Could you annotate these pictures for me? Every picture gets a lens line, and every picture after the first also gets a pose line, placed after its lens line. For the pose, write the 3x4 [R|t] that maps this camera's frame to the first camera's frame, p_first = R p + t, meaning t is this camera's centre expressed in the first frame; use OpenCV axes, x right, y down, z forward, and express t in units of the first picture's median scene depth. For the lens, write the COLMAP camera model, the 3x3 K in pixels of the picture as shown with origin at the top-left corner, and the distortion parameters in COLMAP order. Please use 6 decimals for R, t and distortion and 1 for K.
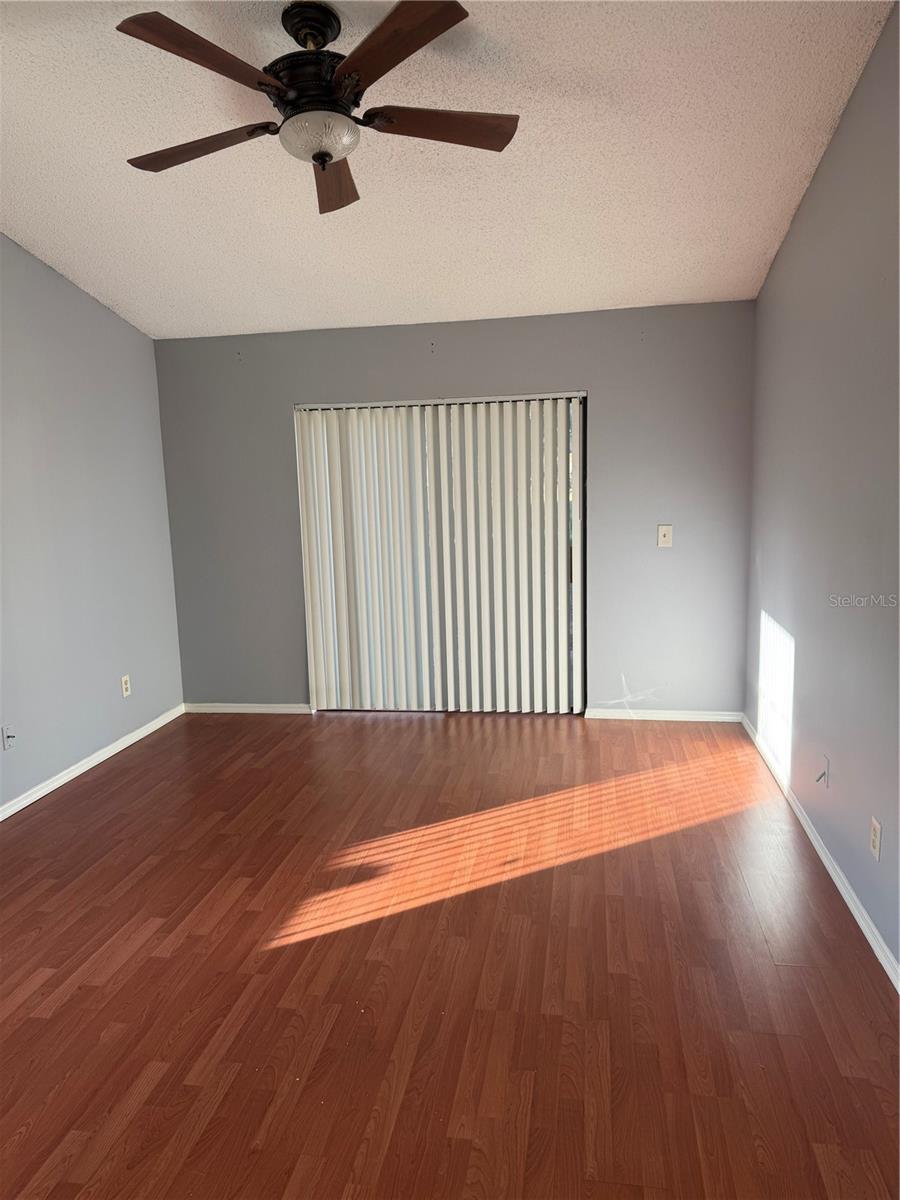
lens RADIAL K [[844.7, 0, 442.8], [0, 844.7, 594.5], [0, 0, 1]] dist [0.034653, -0.045617]
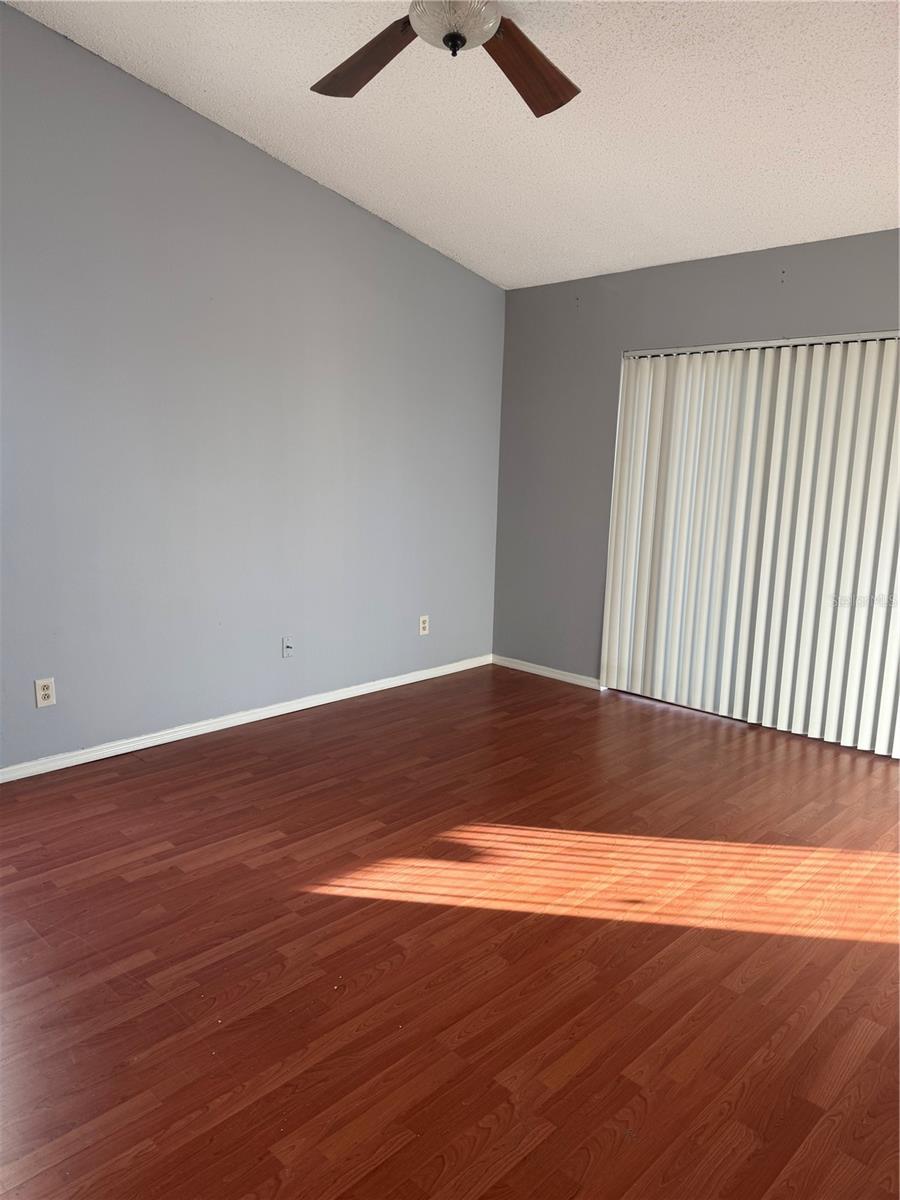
lens RADIAL K [[844.7, 0, 443.6], [0, 844.7, 596.5], [0, 0, 1]] dist [0.034653, -0.045617]
pose [[0.825552, 0.149969, -0.544035, 0.296899], [-0.133170, 0.988587, 0.070435, -0.005256], [0.548389, 0.014301, 0.836101, 0.196479]]
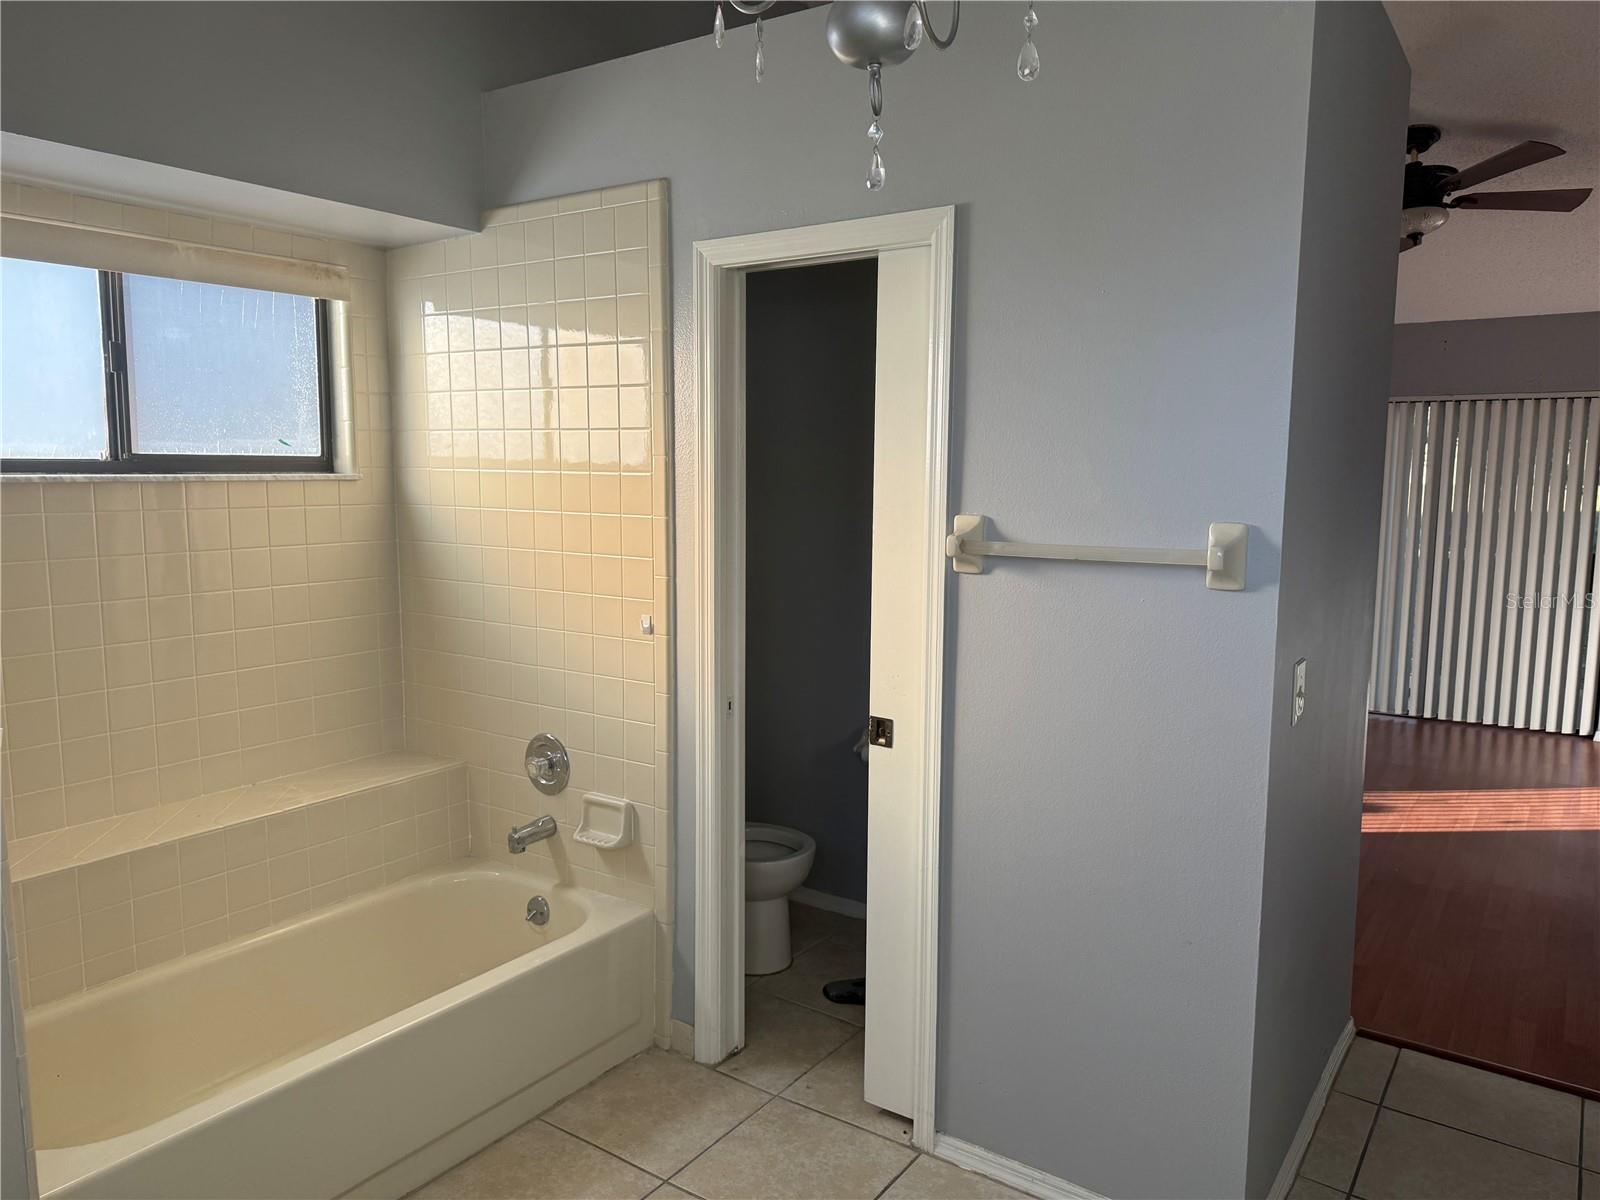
lens RADIAL K [[1126.2, 0, 787.3], [0, 1126.2, 601.0], [0, 0, 1]] dist [0.034653, -0.045617]
pose [[0.899546, 0.086843, -0.428106, -0.157757], [-0.091105, 0.995785, 0.010566, 0.088694], [0.427219, 0.029498, 0.903667, -0.728606]]
